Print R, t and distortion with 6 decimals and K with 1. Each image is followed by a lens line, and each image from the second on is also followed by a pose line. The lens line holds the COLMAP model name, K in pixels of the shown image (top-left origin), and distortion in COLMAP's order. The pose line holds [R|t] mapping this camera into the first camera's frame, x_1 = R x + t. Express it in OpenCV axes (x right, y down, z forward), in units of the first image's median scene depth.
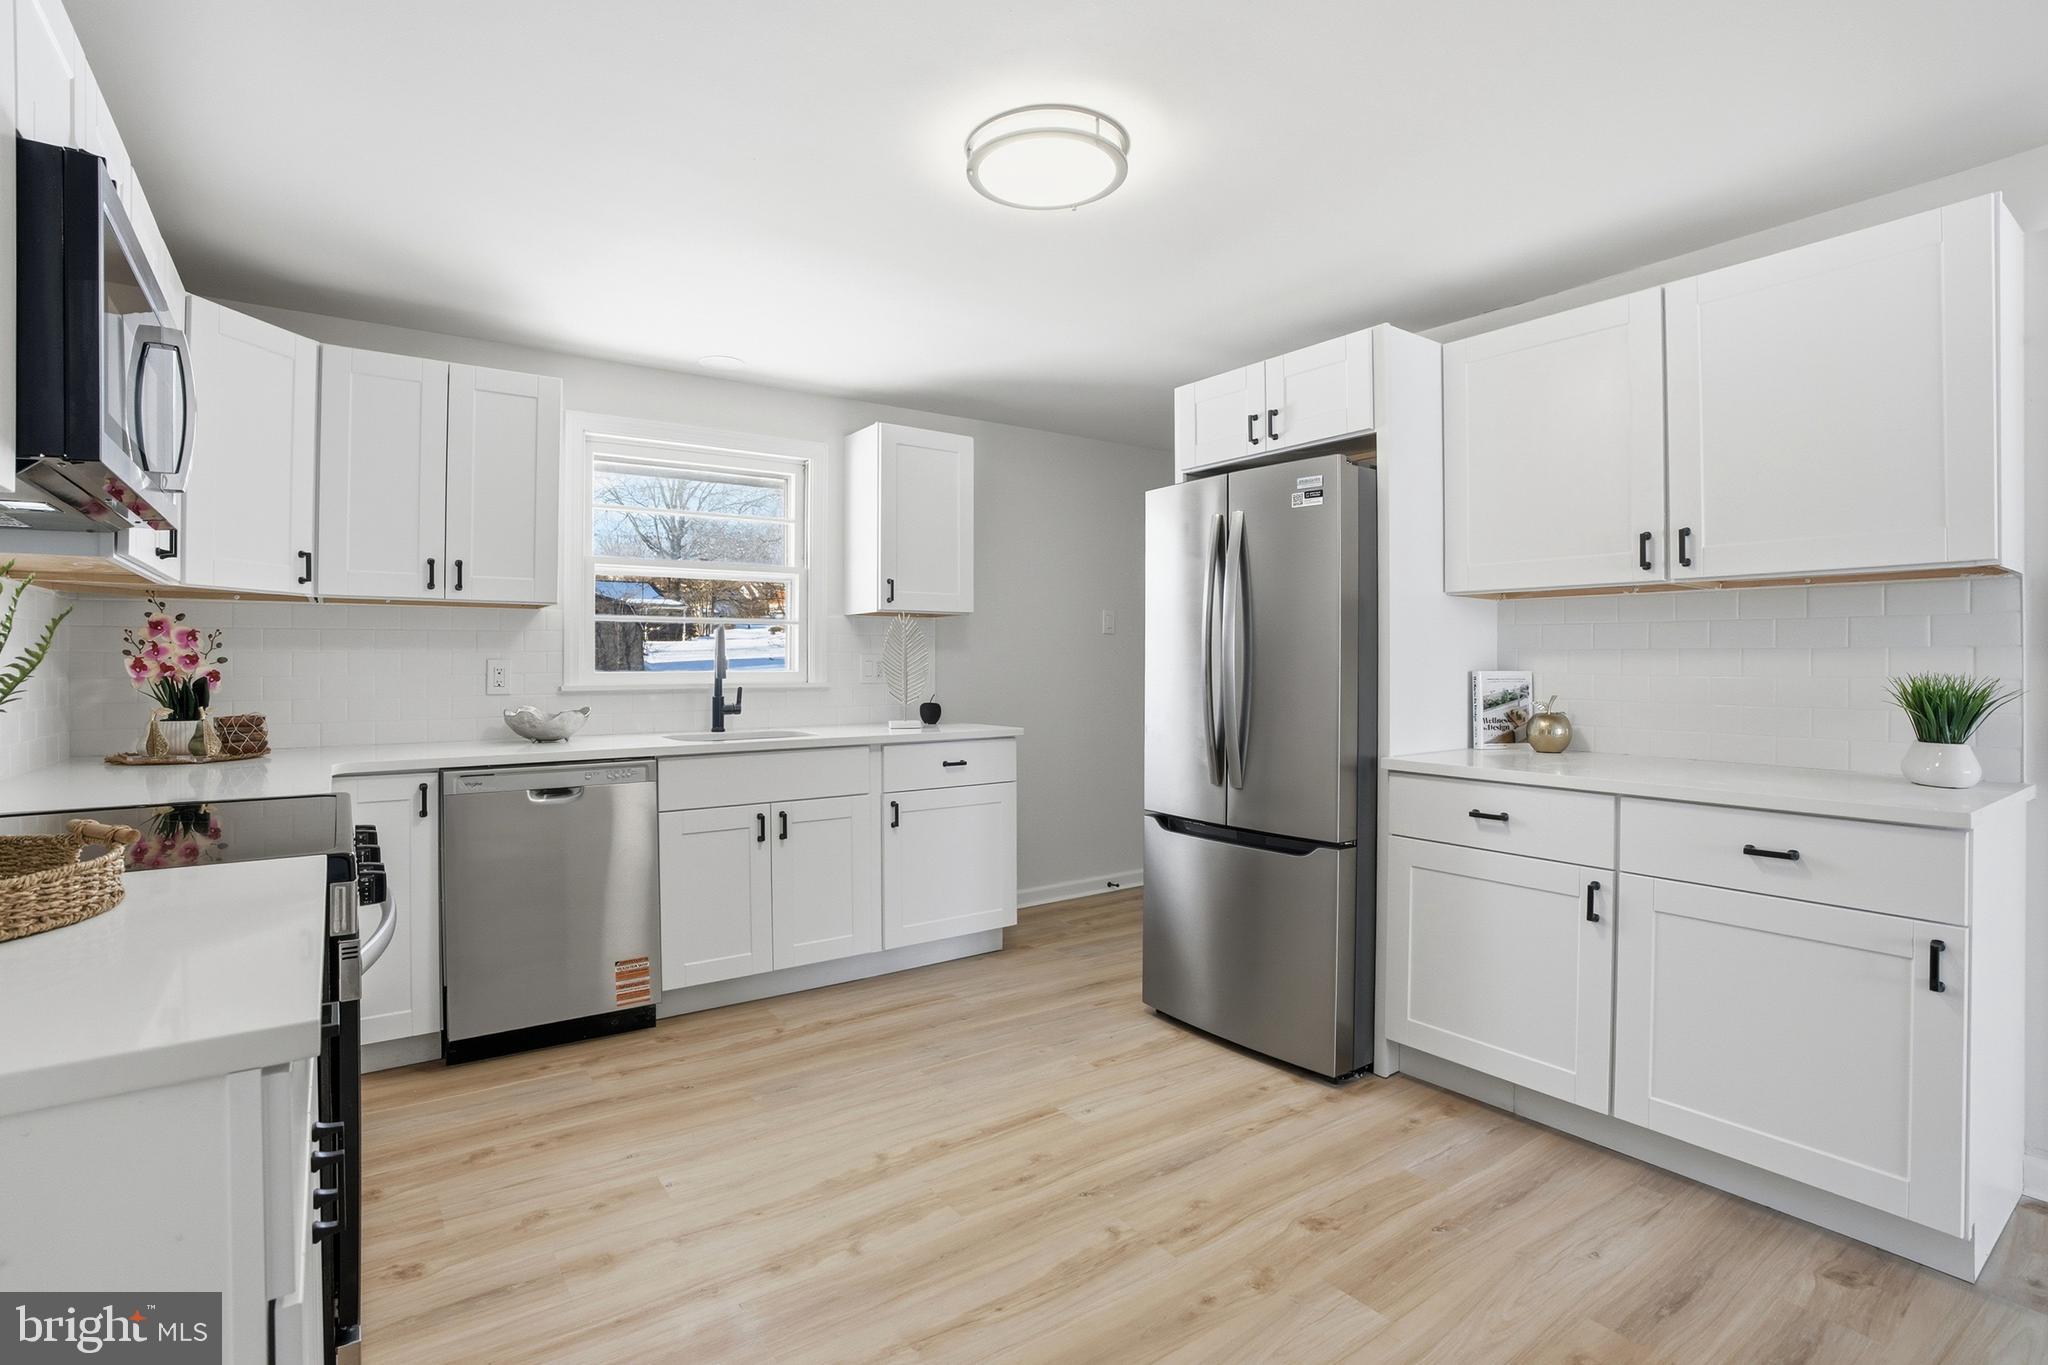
lens RADIAL K [[953.3, 0, 1014.0], [0, 953.3, 674.8], [0, 0, 1]] dist [-0.064819, 0.020573]
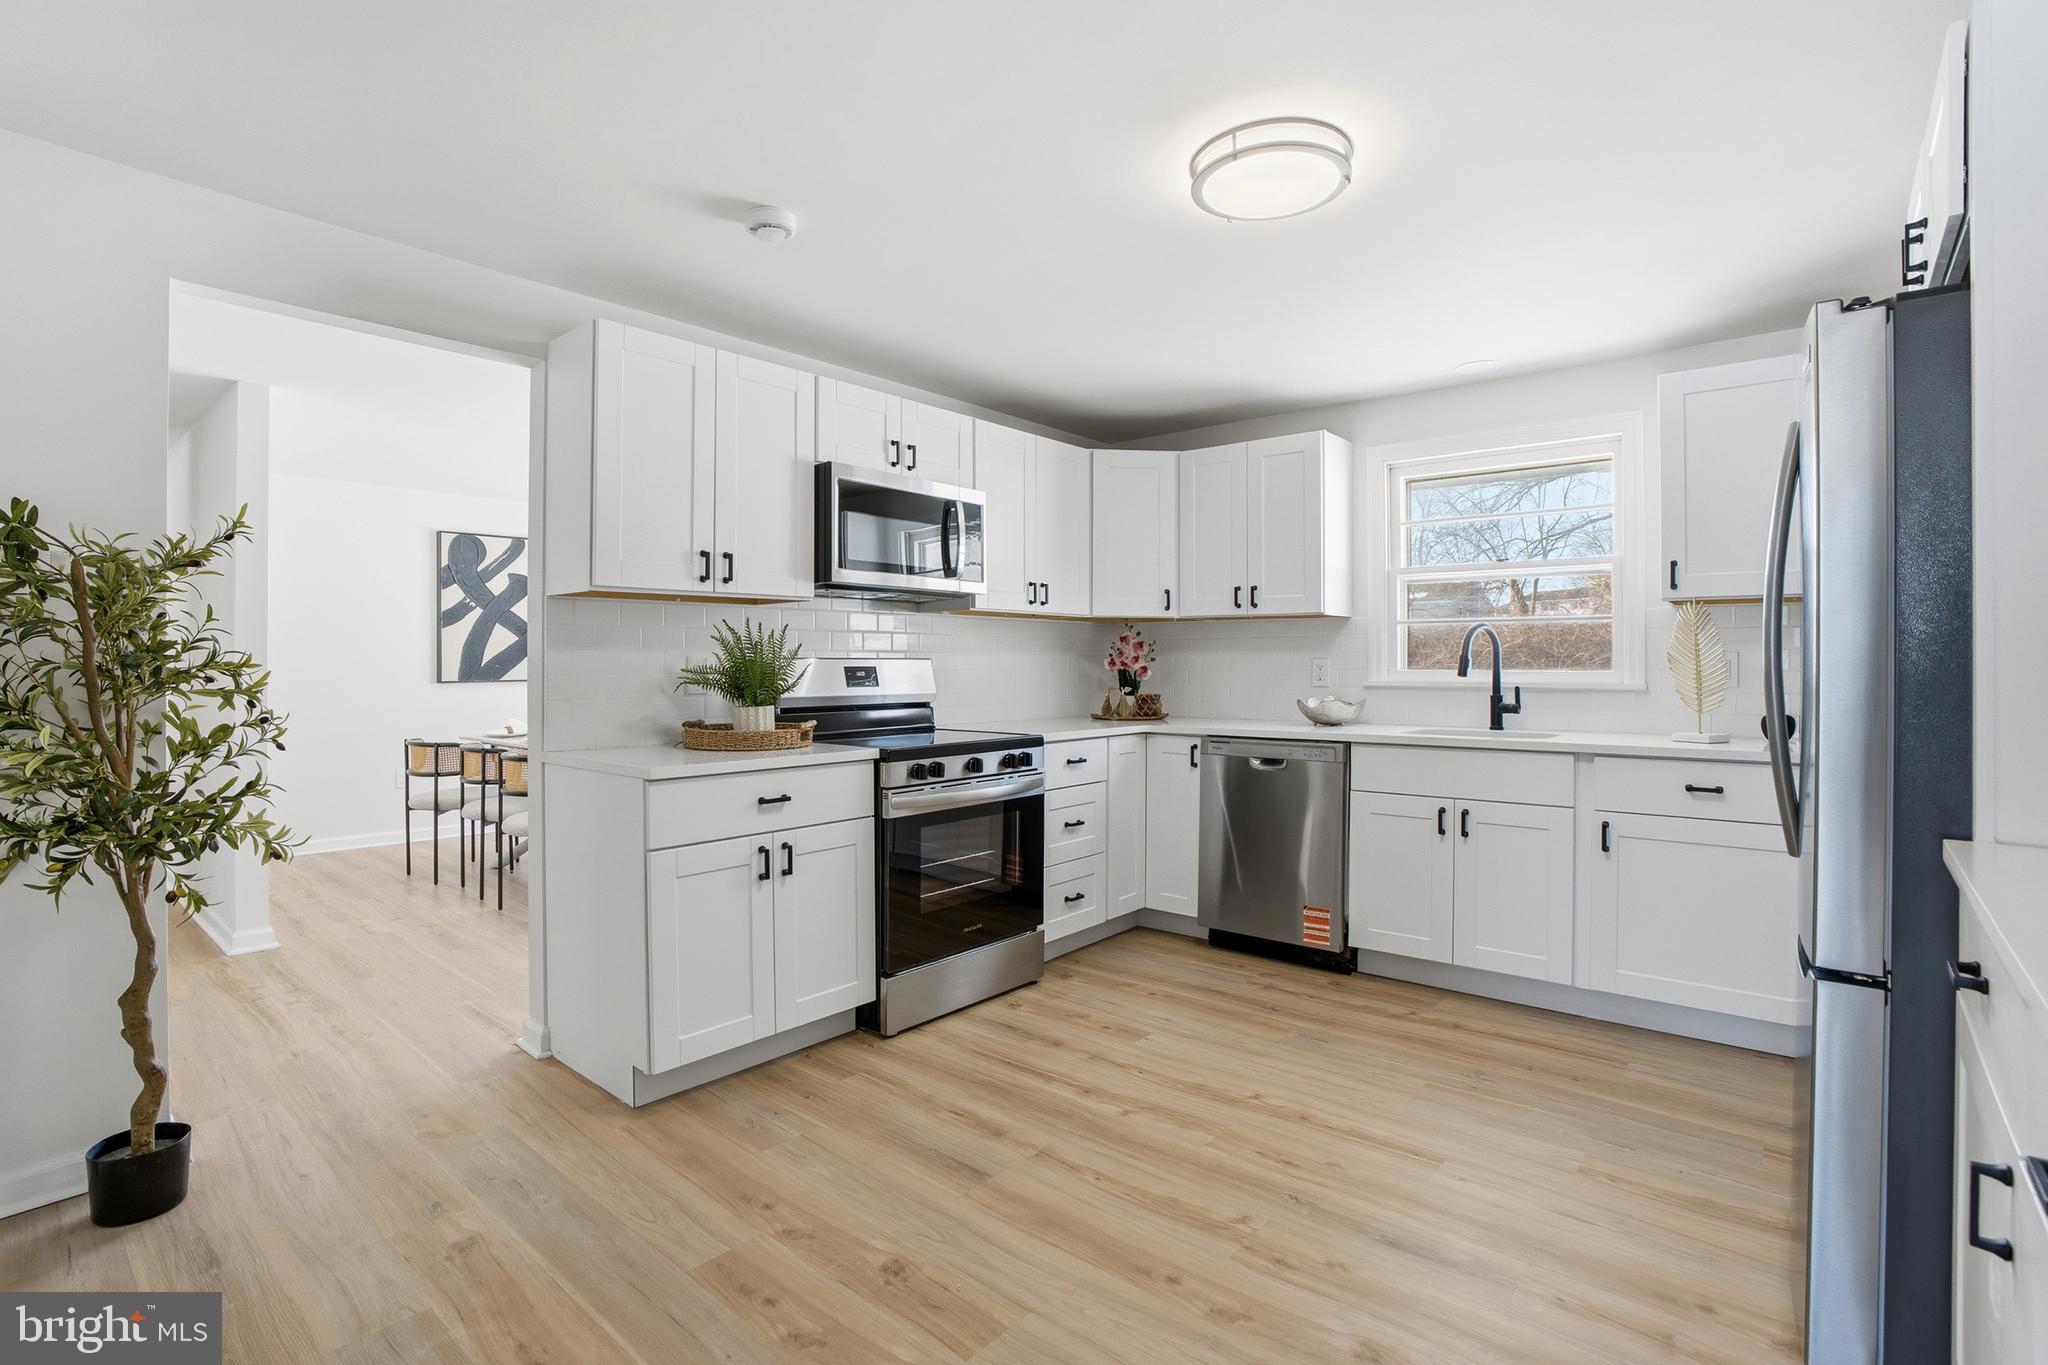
lens RADIAL K [[953.3, 0, 1035.9], [0, 953.3, 678.5], [0, 0, 1]] dist [-0.064819, 0.020573]
pose [[0.263198, 0.016540, -0.964600, 1.154092], [-0.012376, 0.999829, 0.013767, -0.005150], [0.964662, 0.008314, 0.263358, 0.577434]]
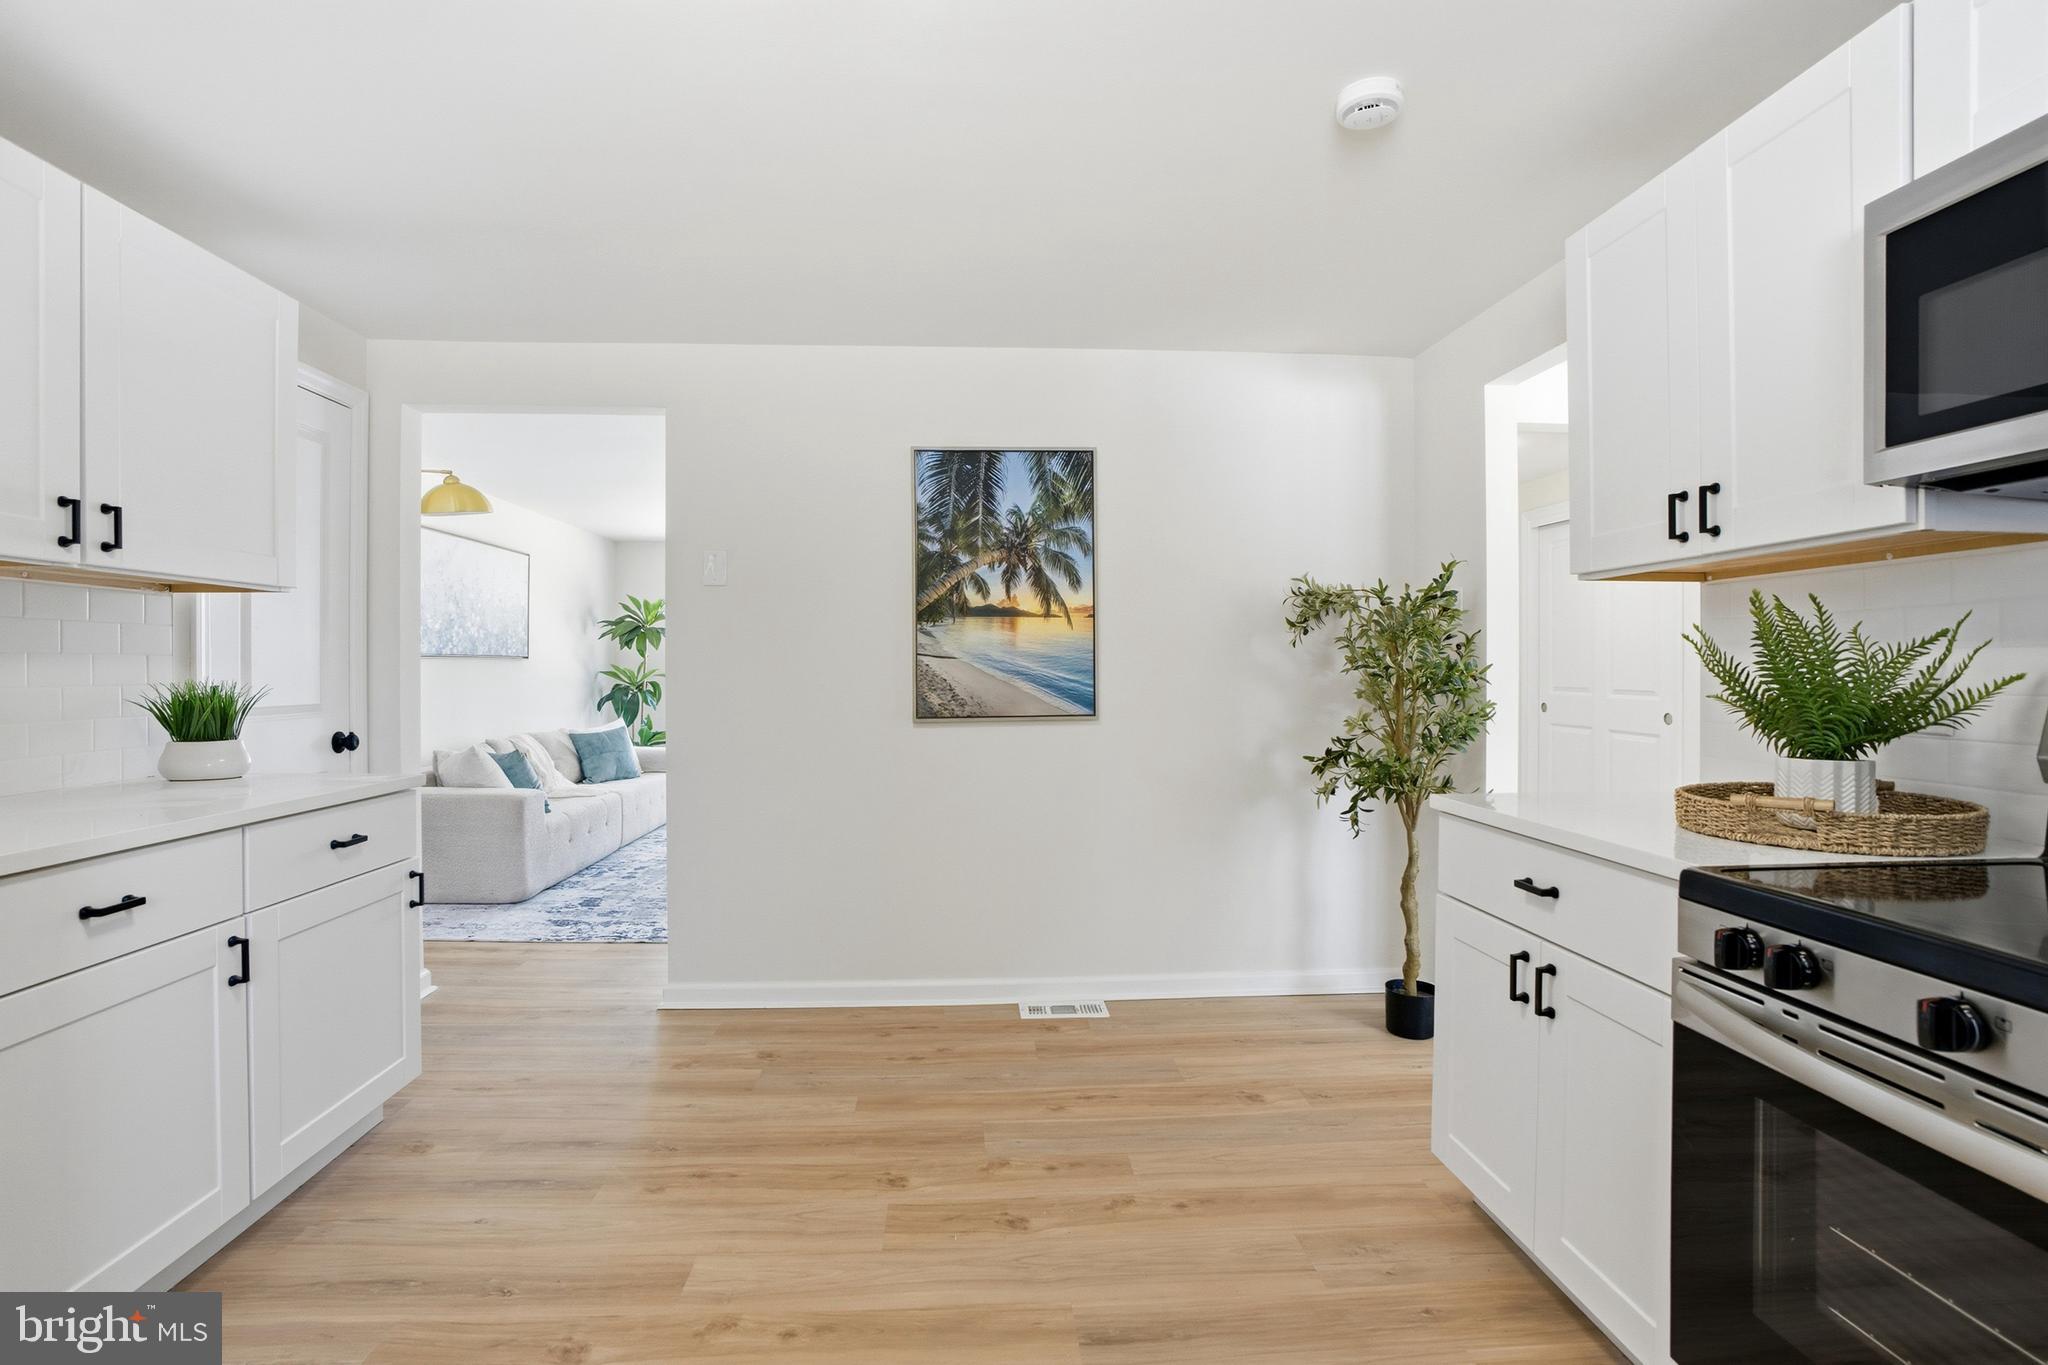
lens RADIAL K [[953.3, 0, 1009.8], [0, 953.3, 678.5], [0, 0, 1]] dist [-0.064819, 0.020573]
pose [[-0.854511, -0.004190, 0.519417, -0.489834], [0.006676, 0.999796, 0.019049, -0.022194], [-0.519391, 0.019745, -0.854309, 1.693859]]
